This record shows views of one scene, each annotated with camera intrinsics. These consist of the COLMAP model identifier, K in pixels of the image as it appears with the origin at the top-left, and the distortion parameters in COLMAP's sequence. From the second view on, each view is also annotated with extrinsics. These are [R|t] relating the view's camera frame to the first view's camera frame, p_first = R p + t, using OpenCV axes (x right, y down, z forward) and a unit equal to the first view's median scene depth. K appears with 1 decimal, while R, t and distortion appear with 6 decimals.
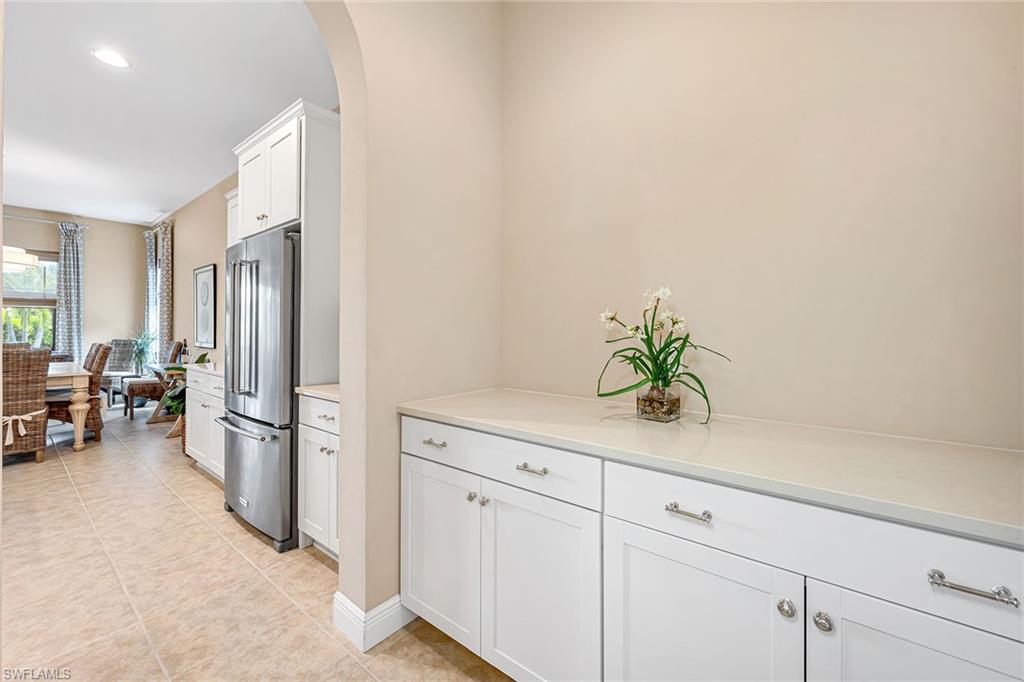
lens RADIAL K [[411.6, 0, 511.8], [0, 411.6, 327.7], [0, 0, 1]] dist [-0.003324, -0.000458]
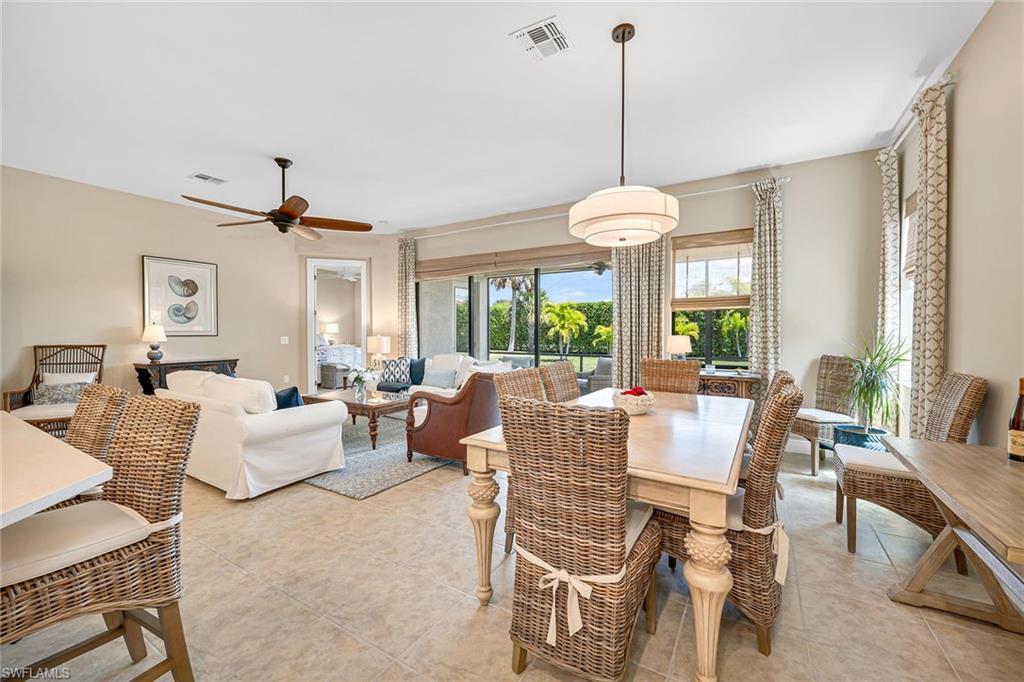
lens RADIAL K [[410.7, 0, 516.2], [0, 410.7, 340.4], [0, 0, 1]] dist [0.001495, 0.000136]
pose [[0.139163, 0.018107, -0.990104, -0.469905], [0.003012, 0.999820, 0.018708, -0.006586], [0.990265, -0.005585, 0.139083, 0.504631]]
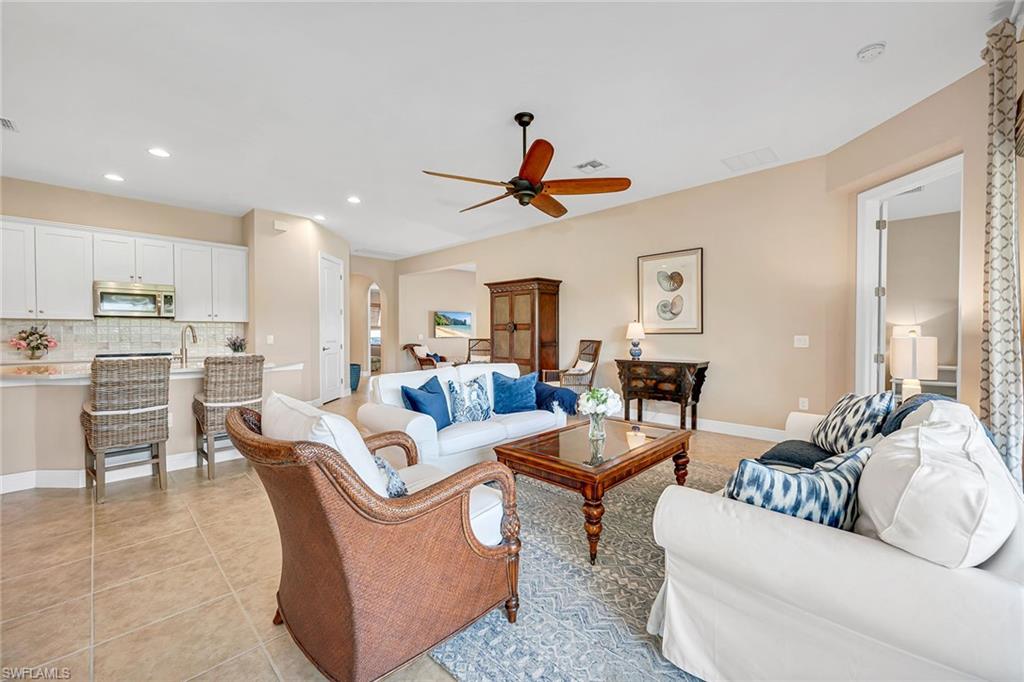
lens RADIAL K [[405.7, 0, 514.0], [0, 405.7, 340.9], [0, 0, 1]] dist [-0.004397, 0.000006]
pose [[-0.995551, -0.004723, 0.094109, -1.212536], [-0.003303, 0.999879, 0.015232, 0.001342], [-0.094170, 0.014853, -0.995445, 0.759347]]
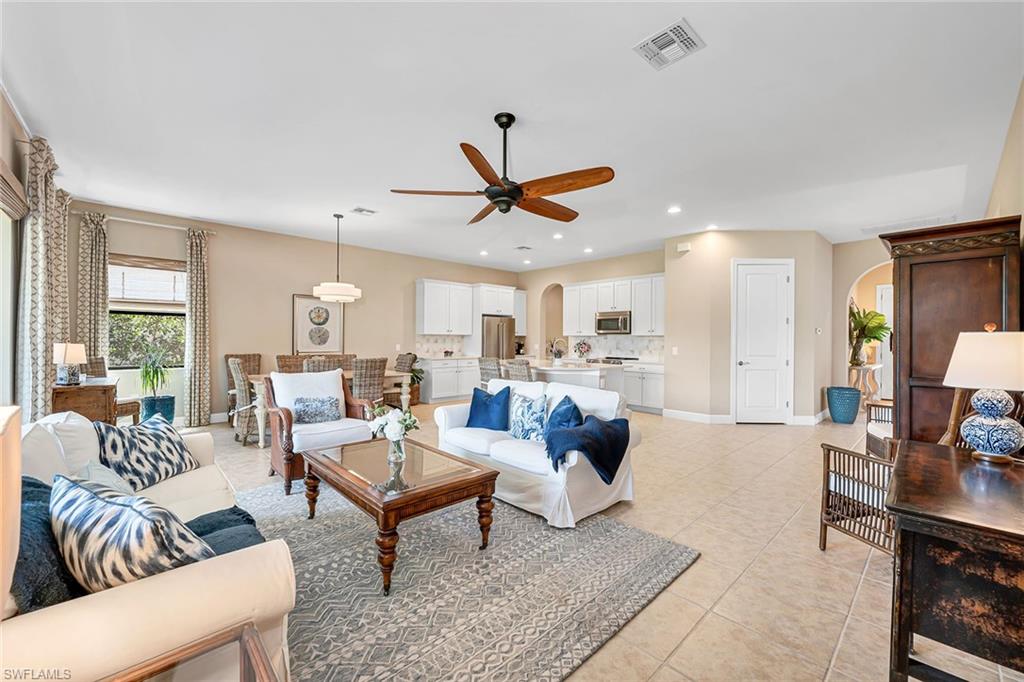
lens RADIAL K [[407.0, 0, 515.3], [0, 407.0, 338.4], [0, 0, 1]] dist [-0.001425, 0.003337]
pose [[0.136704, -0.001719, 0.990610, -1.659641], [-0.010597, 0.999939, 0.003198, -0.017754], [-0.990555, -0.010934, 0.136677, 0.148012]]
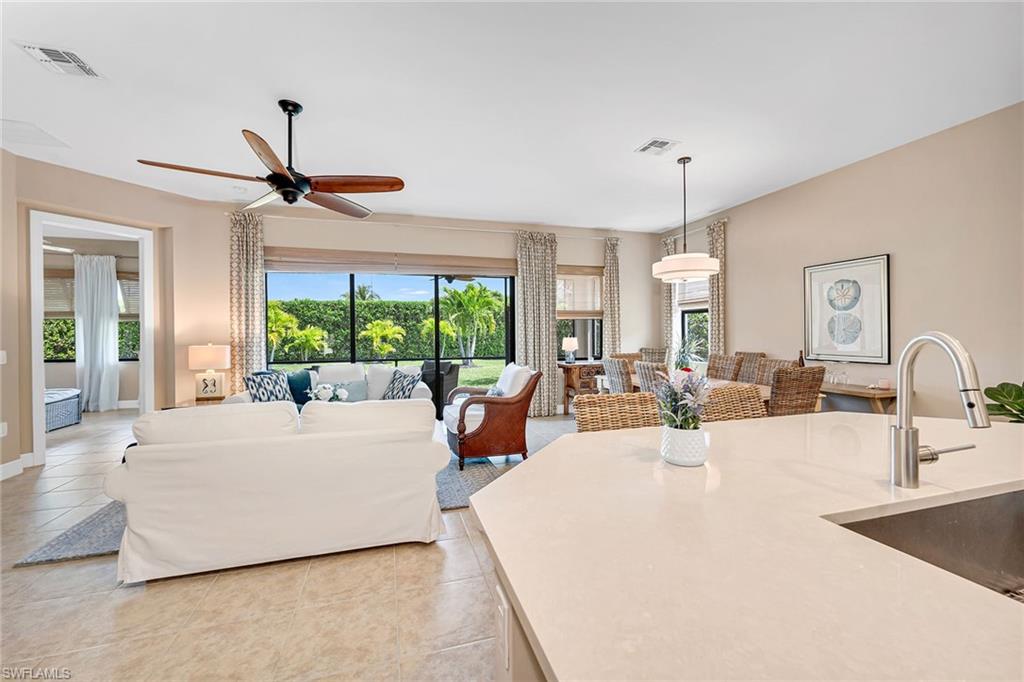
lens RADIAL K [[419.8, 0, 519.5], [0, 419.8, 335.8], [0, 0, 1]] dist [-0.000085, -0.000041]
pose [[0.830745, -0.006073, -0.556621, -0.684178], [0.012652, 0.999888, 0.007974, -0.014991], [0.556510, -0.013667, 0.830728, -0.029516]]
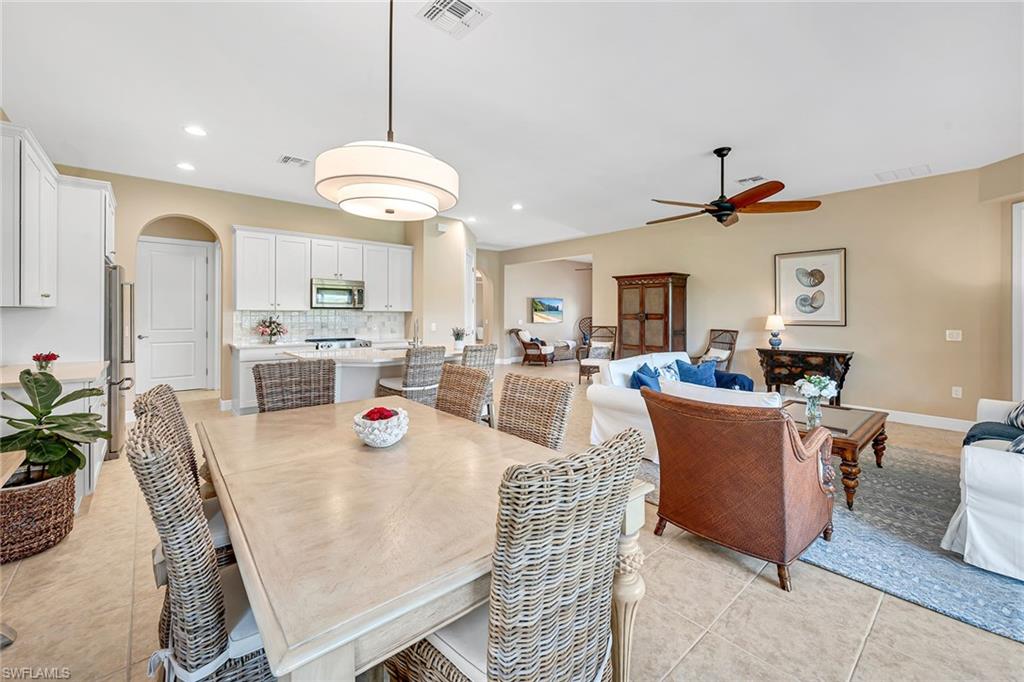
lens RADIAL K [[416.5, 0, 517.7], [0, 416.5, 314.9], [0, 0, 1]] dist [0.000419, -0.000081]
pose [[-0.985577, -0.008707, 0.169006, -0.970236], [-0.008945, 0.999960, -0.000646, -0.018724], [-0.168994, -0.002149, -0.985615, 0.928575]]
